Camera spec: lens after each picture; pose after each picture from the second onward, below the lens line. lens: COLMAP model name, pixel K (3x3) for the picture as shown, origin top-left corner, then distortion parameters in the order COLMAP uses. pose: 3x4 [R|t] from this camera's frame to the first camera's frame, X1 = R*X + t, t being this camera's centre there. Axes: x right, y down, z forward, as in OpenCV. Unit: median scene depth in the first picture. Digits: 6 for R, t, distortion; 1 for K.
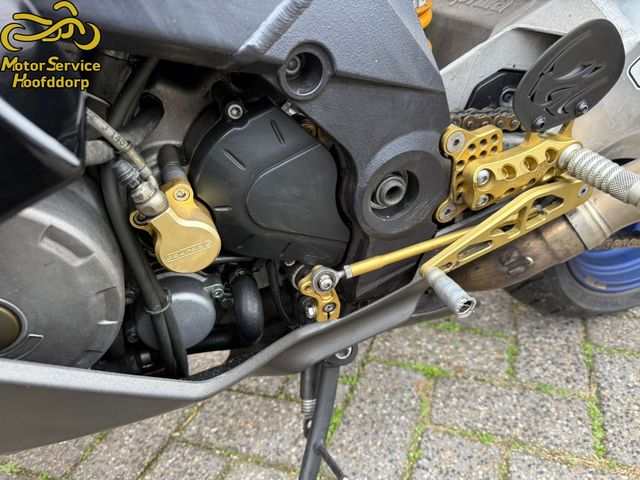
lens RADIAL K [[452.5, 0, 320.0], [0, 452.5, 240.0], [0, 0, 1]] dist [0.072395, -0.116230]
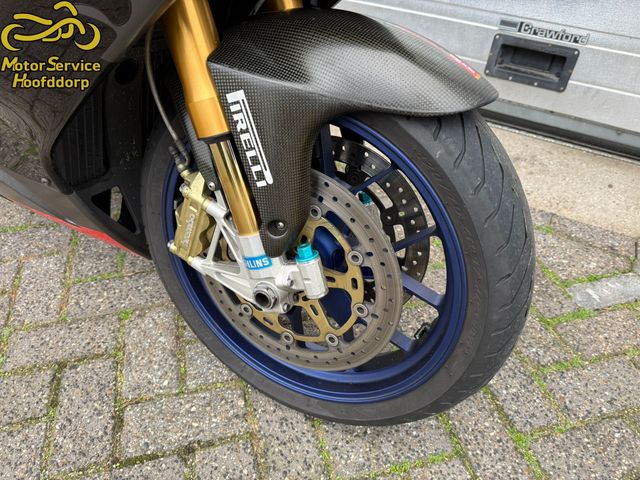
lens RADIAL K [[452.5, 0, 320.0], [0, 452.5, 240.0], [0, 0, 1]] dist [0.072395, -0.116230]
pose [[0.603640, 0.617419, -0.504394, 1.923314], [-0.438160, 0.785467, 0.437101, -0.832296], [0.666059, -0.042847, 0.744667, 0.295762]]
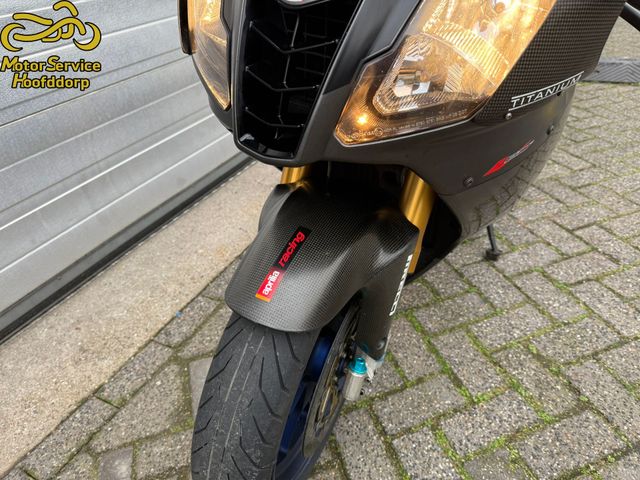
lens RADIAL K [[455.4, 0, 322.7], [0, 455.4, 233.0], [0, 0, 1]] dist [0.012226, -0.024471]
pose [[0.767829, -0.322726, 0.553431, -2.105962], [0.303131, 0.944047, 0.129945, -0.130903], [-0.564402, 0.067986, 0.822696, -0.710366]]
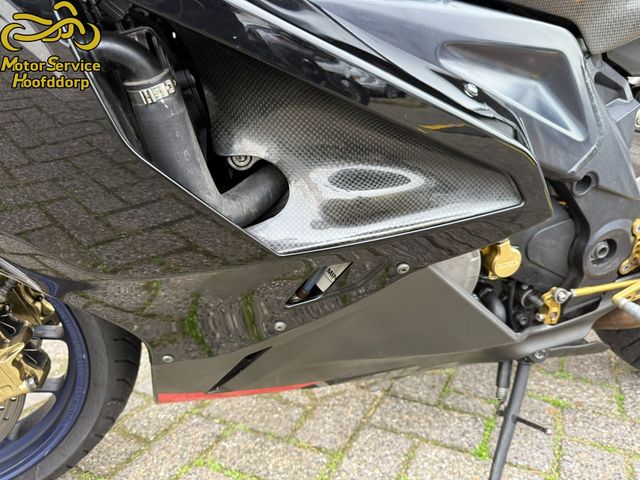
lens RADIAL K [[451.0, 0, 320.0], [0, 451.0, 240.0], [0, 0, 1]] dist [-0.005885, 0.002277]
pose [[0.990202, 0.121295, -0.069189, -0.482634], [-0.131797, 0.975519, -0.176044, 0.182663], [0.046142, 0.183438, 0.981948, -0.464580]]
